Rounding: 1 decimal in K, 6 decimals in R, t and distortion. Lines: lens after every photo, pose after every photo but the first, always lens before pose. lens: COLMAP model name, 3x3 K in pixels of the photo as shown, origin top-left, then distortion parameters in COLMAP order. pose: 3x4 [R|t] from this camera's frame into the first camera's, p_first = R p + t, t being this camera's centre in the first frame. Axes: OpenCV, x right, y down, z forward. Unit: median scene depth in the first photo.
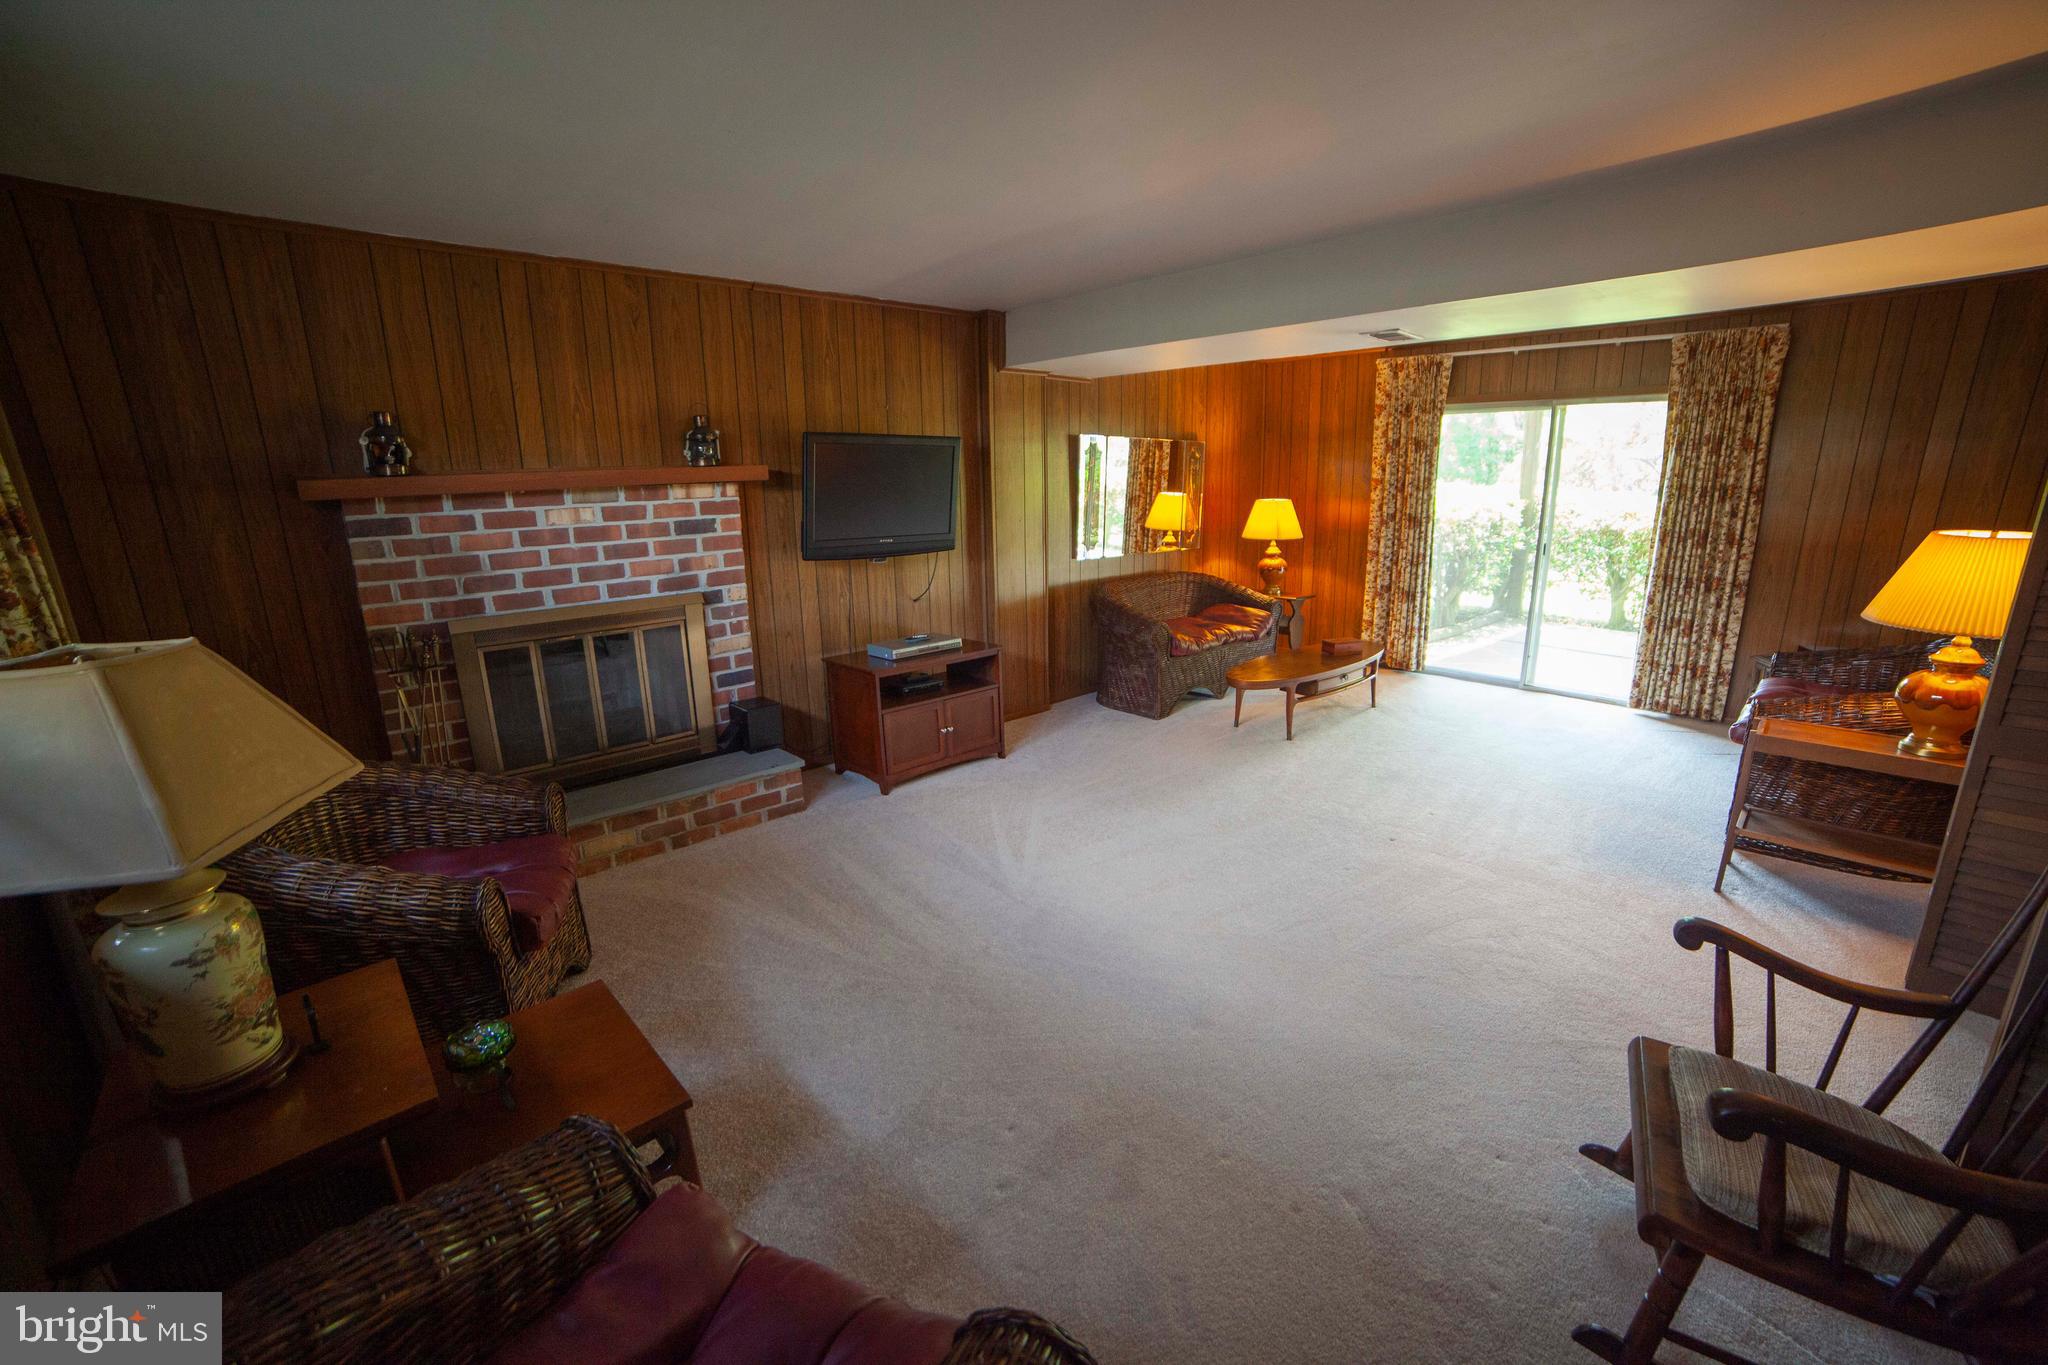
lens RADIAL K [[832.5, 0, 1035.3], [0, 832.5, 682.5], [0, 0, 1]] dist [-0.096796, 0.035033]
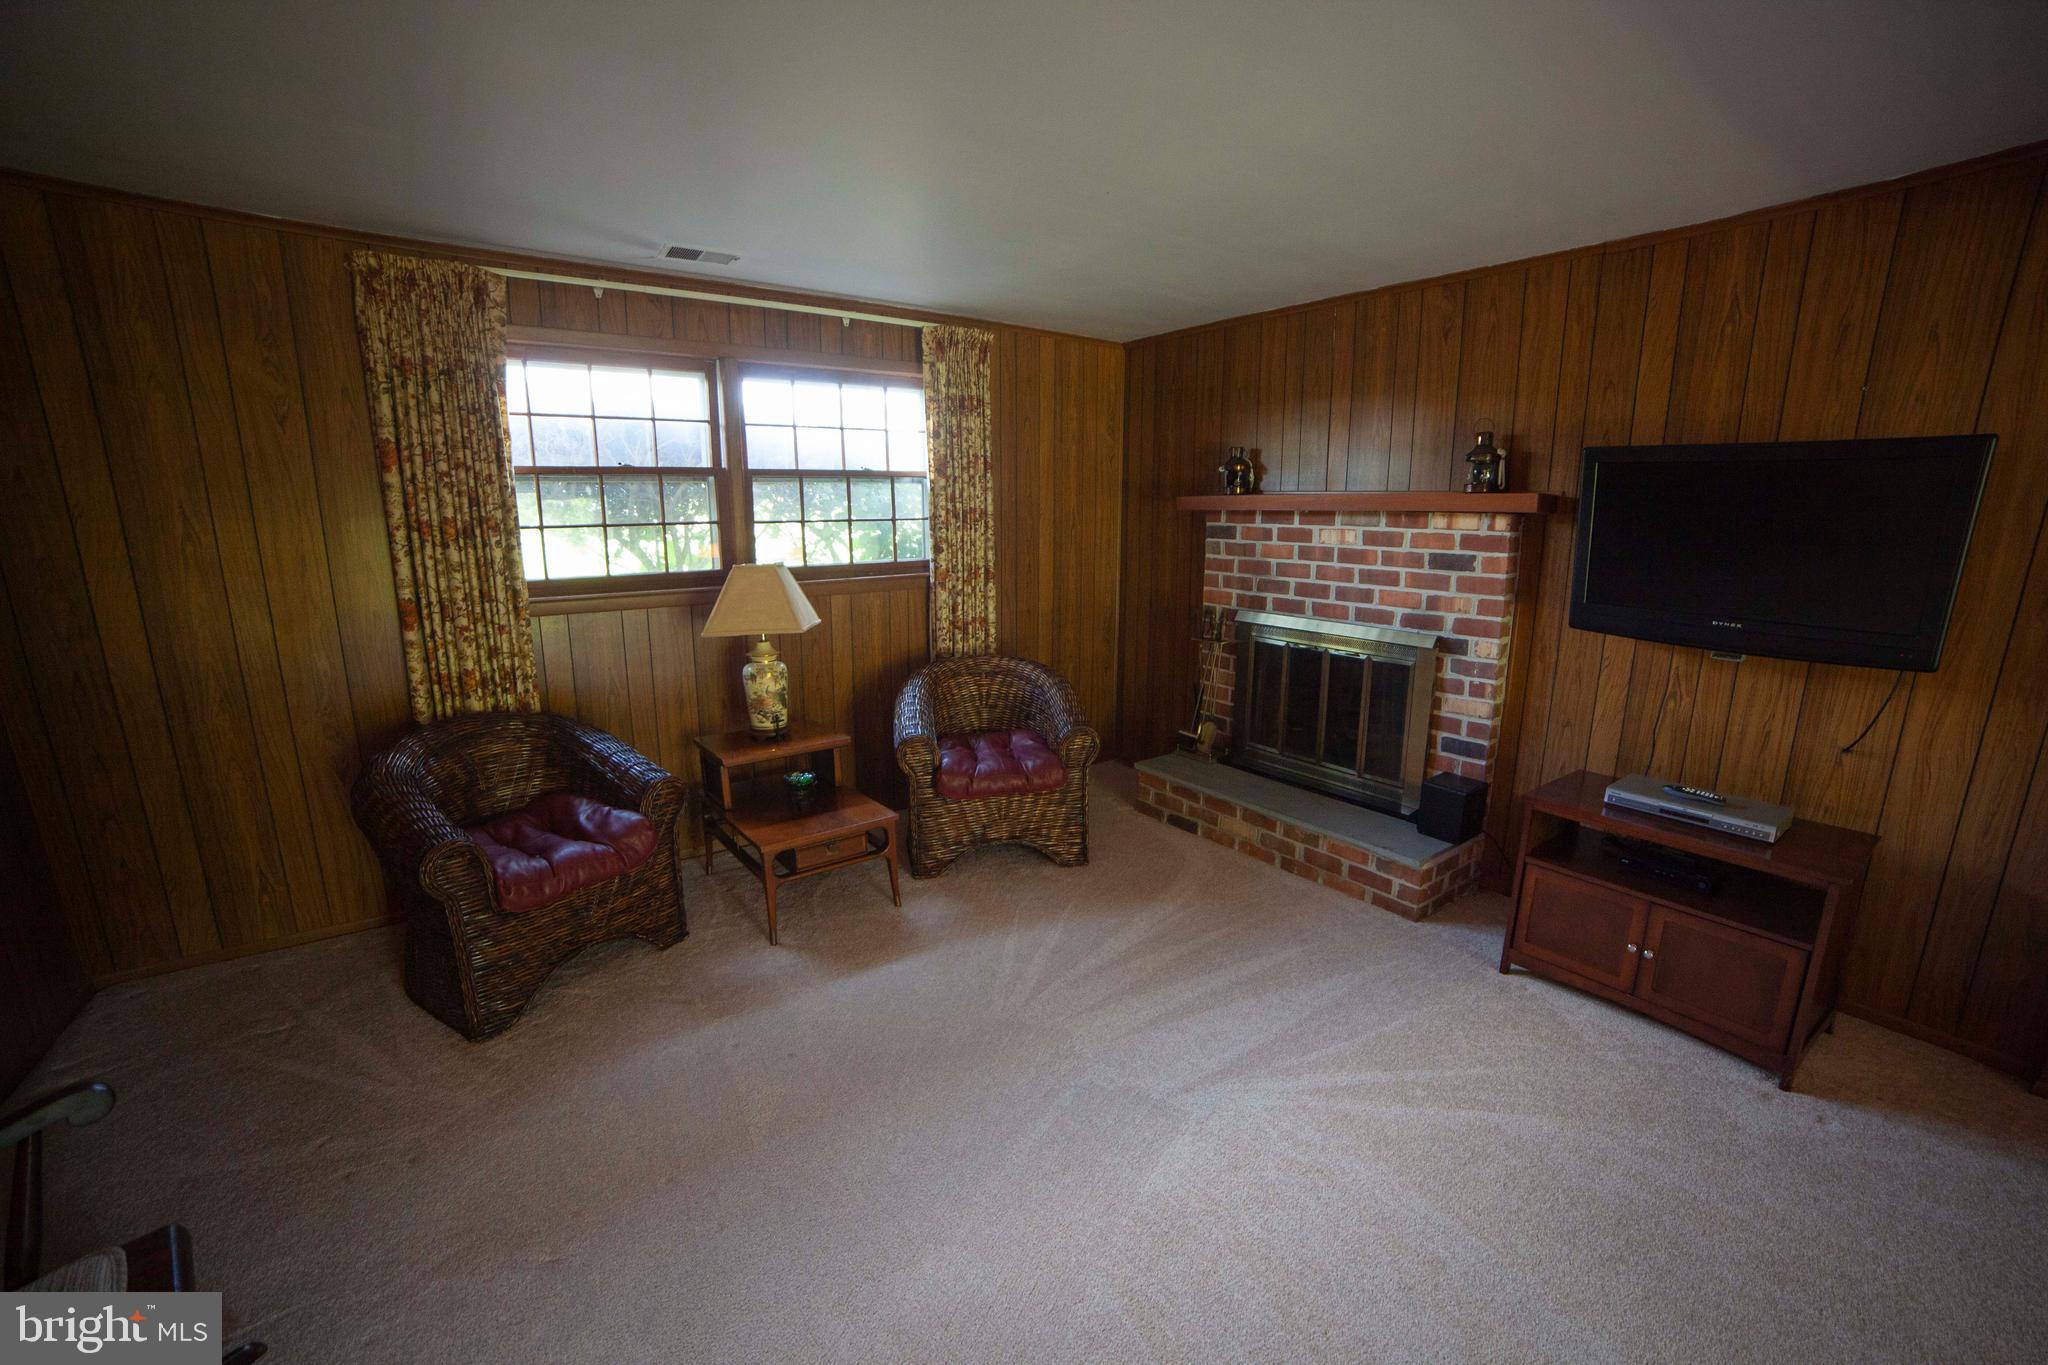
lens RADIAL K [[832.5, 0, 1035.3], [0, 832.5, 682.5], [0, 0, 1]] dist [-0.096796, 0.035033]
pose [[-0.098076, 0.223880, -0.969669, 0.511716], [-0.241433, 0.939906, 0.241428, -0.180157], [0.965449, 0.257789, -0.038130, 0.670239]]
